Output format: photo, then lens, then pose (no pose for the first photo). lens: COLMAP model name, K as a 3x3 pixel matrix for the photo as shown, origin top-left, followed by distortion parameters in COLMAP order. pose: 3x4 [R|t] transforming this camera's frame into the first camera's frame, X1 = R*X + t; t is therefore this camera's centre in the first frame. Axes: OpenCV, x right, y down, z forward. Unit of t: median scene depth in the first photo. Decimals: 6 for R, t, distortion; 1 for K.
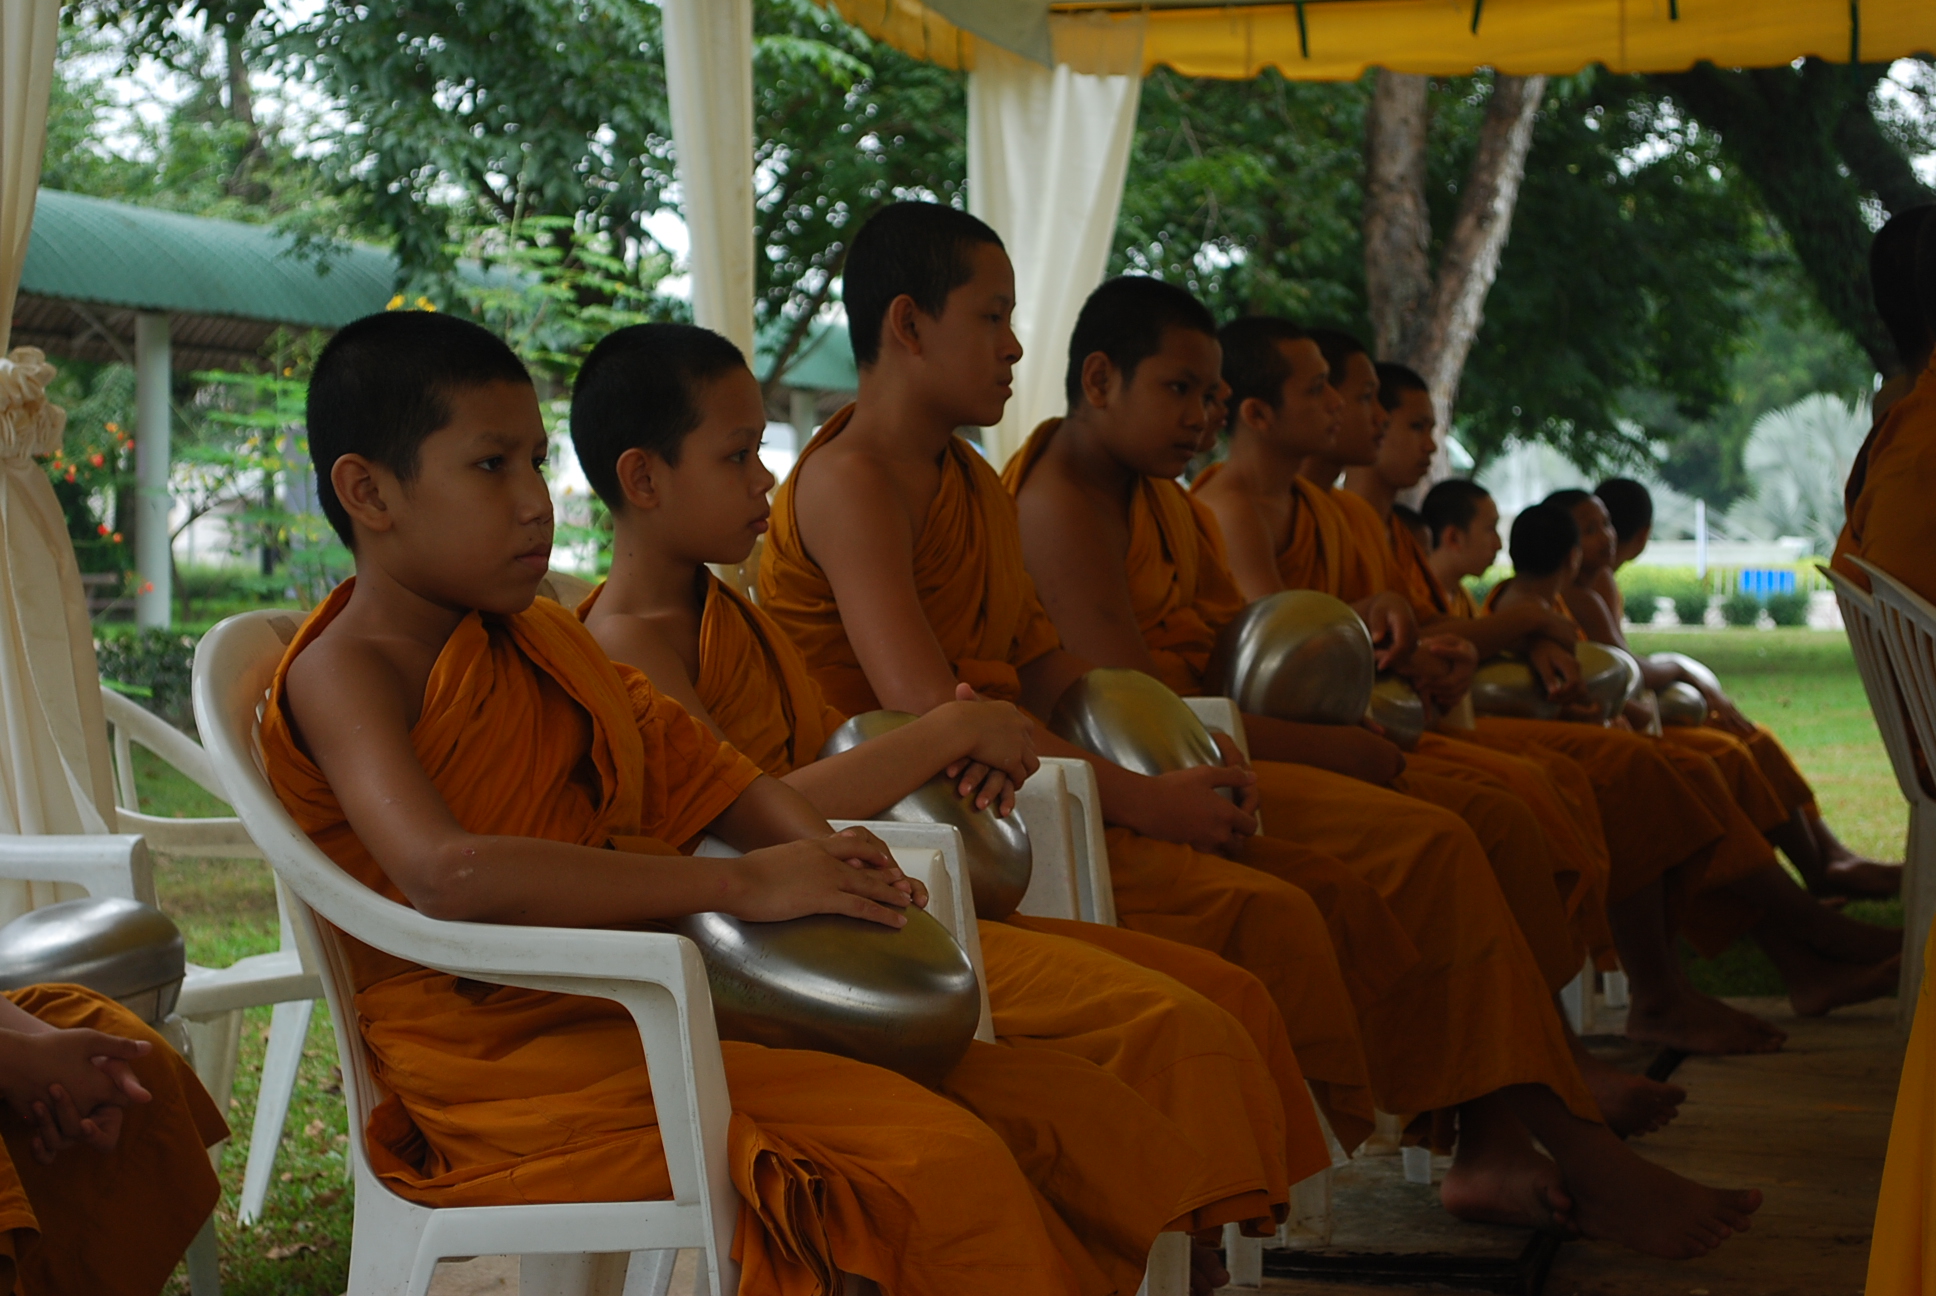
lens RADIAL K [[4450.0, 0, 968.0], [0, 4450.0, 648.0], [0, 0, 1]] dist [0.019433, 0.127171]
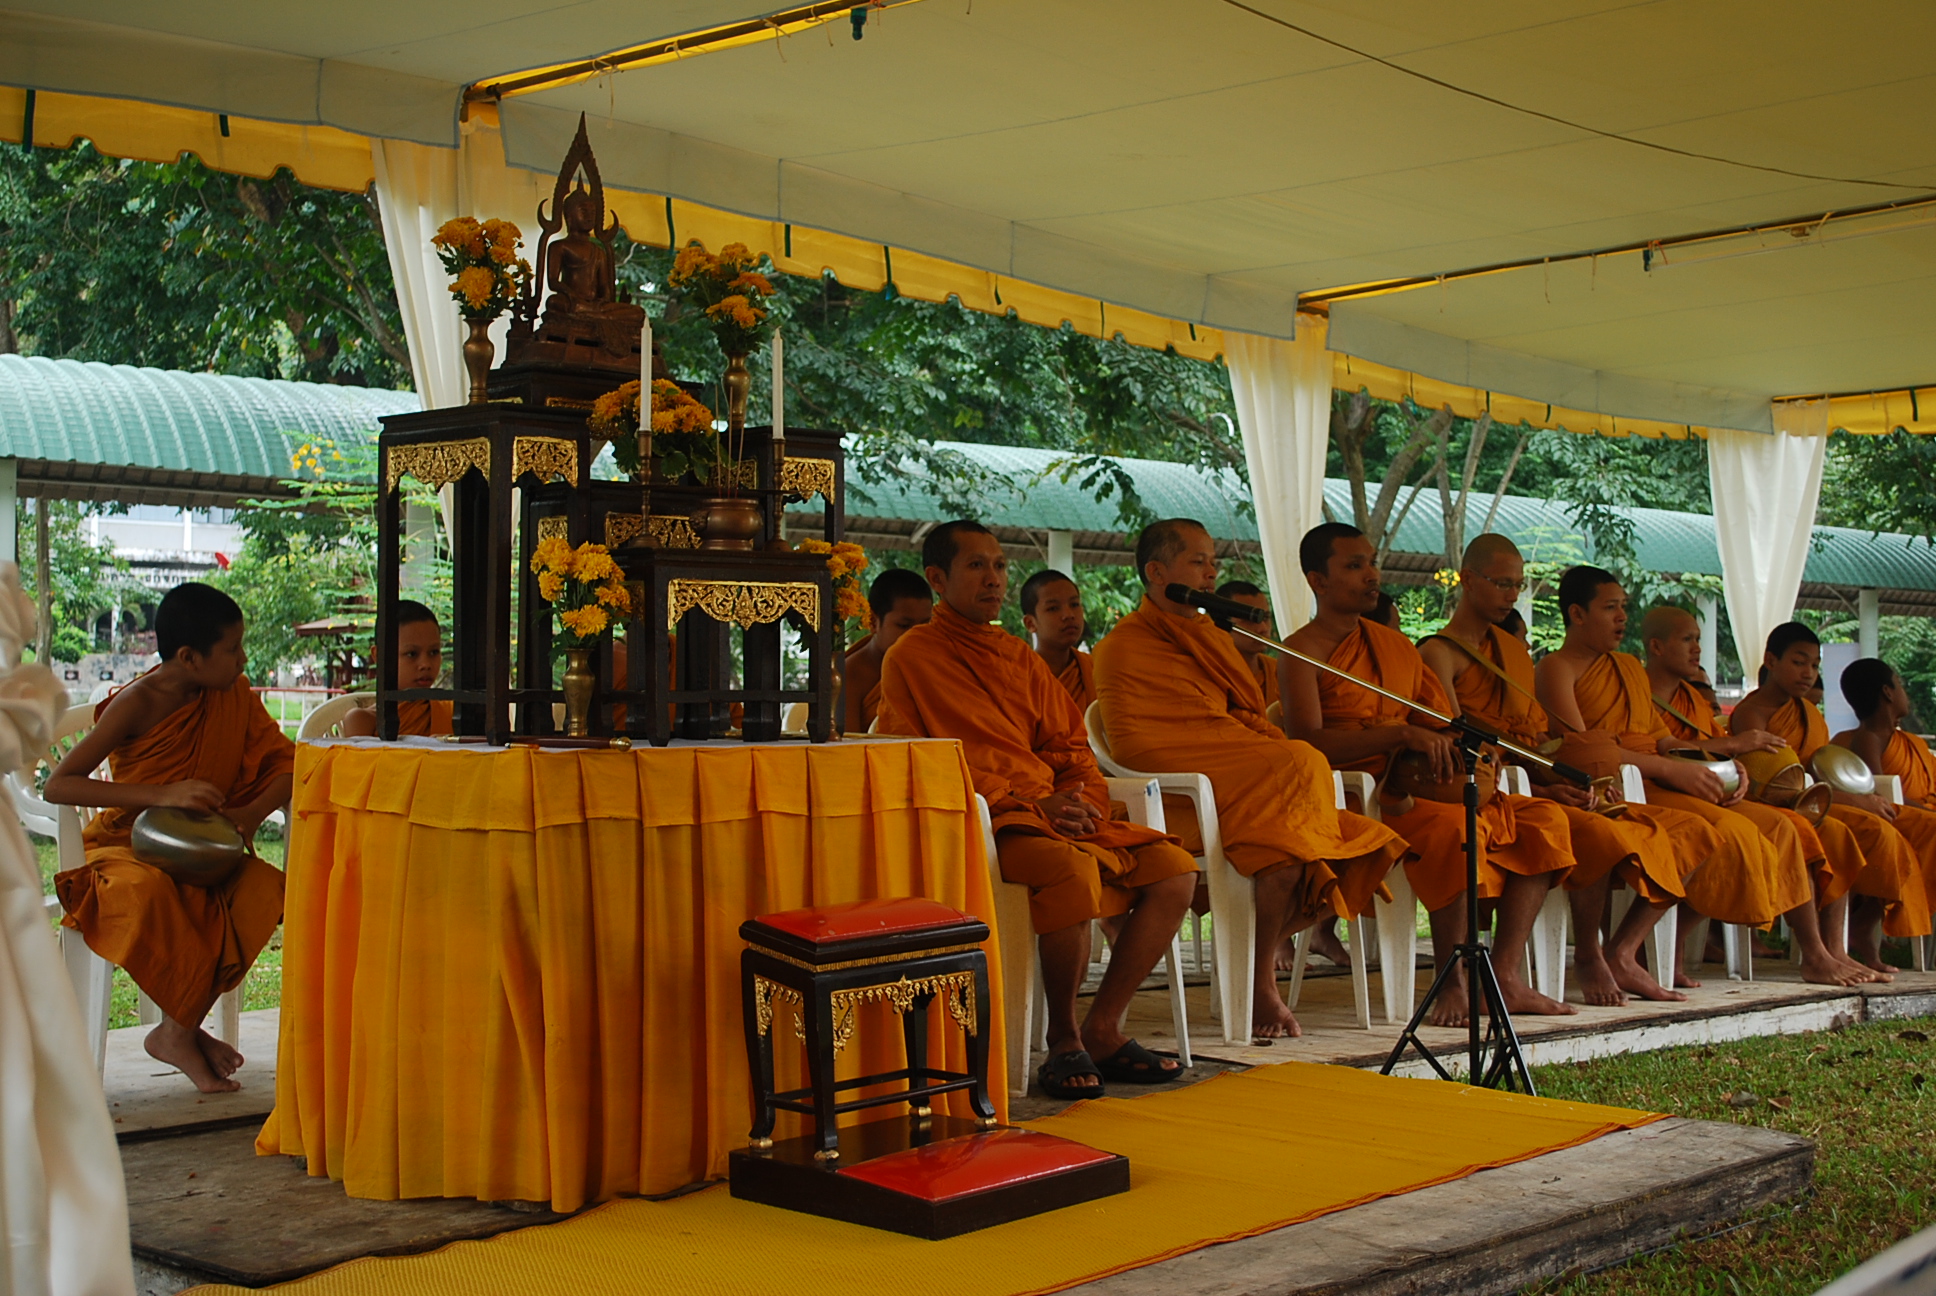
lens RADIAL K [[2699.9, 0, 968.0], [0, 2699.9, 648.0], [0, 0, 1]] dist [-0.022653, 0.069629]
pose [[0.814718, -0.003421, -0.579848, 0.180032], [-0.024648, 0.998874, -0.040526, 0.001638], [0.579334, 0.047309, 0.813716, -0.016035]]
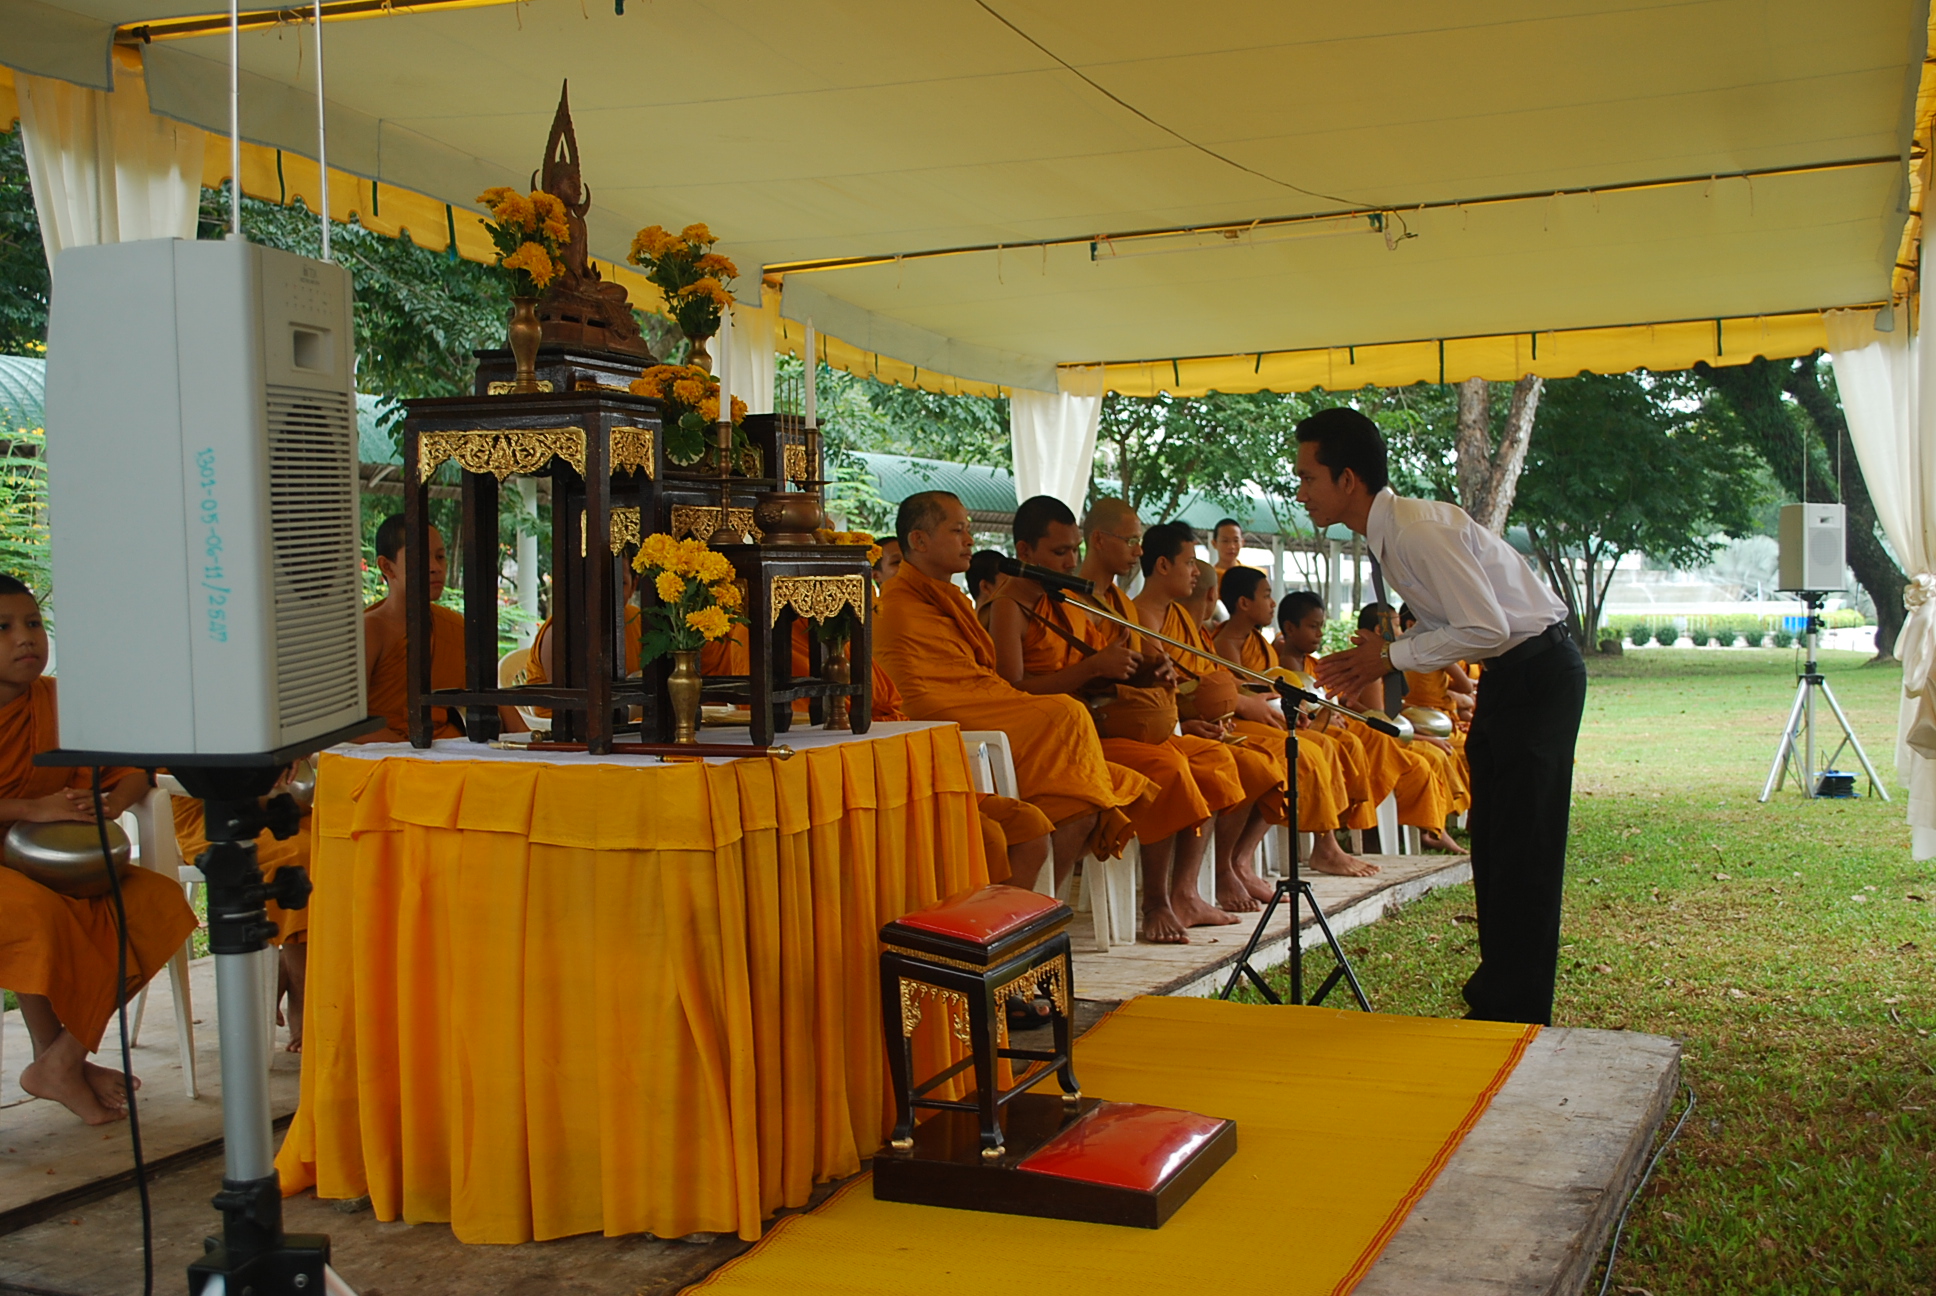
lens RADIAL K [[2305.6, 0, 968.0], [0, 2305.6, 648.0], [0, 0, 1]] dist [-0.036334, 0.004931]
pose [[0.975876, 0.000176, -0.218324, 0.102141], [-0.000627, 0.999998, -0.001993, -0.005027], [0.218324, 0.002081, 0.975874, -0.024744]]
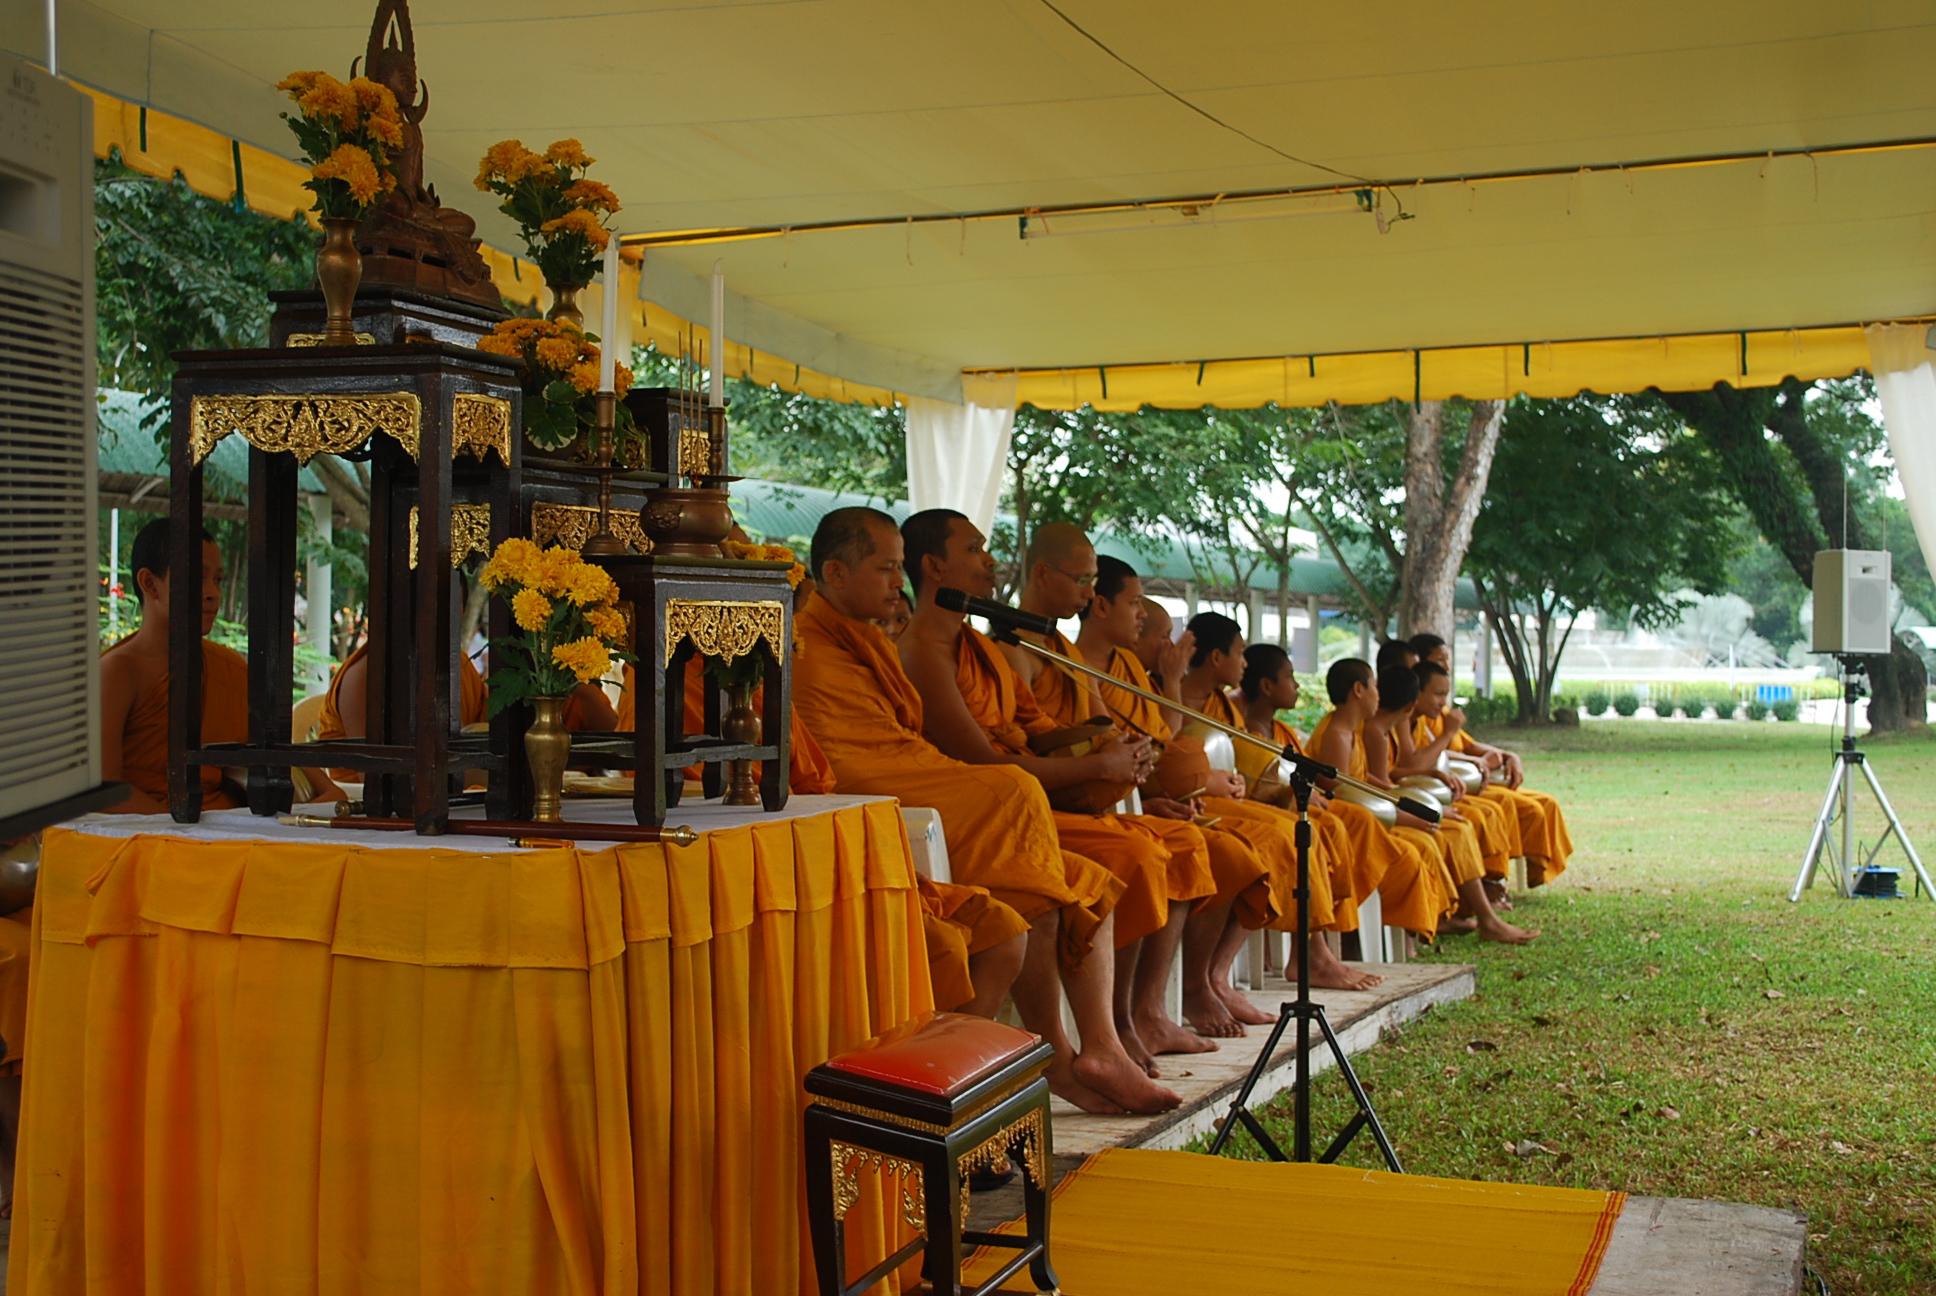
lens RADIAL K [[2628.7, 0, 968.0], [0, 2628.7, 648.0], [0, 0, 1]] dist [-0.023557, 0.027417]
pose [[0.986313, 0.012054, -0.164445, 0.092139], [-0.016438, 0.999544, -0.025327, -0.004598], [0.164065, 0.027683, 0.986061, -0.004131]]
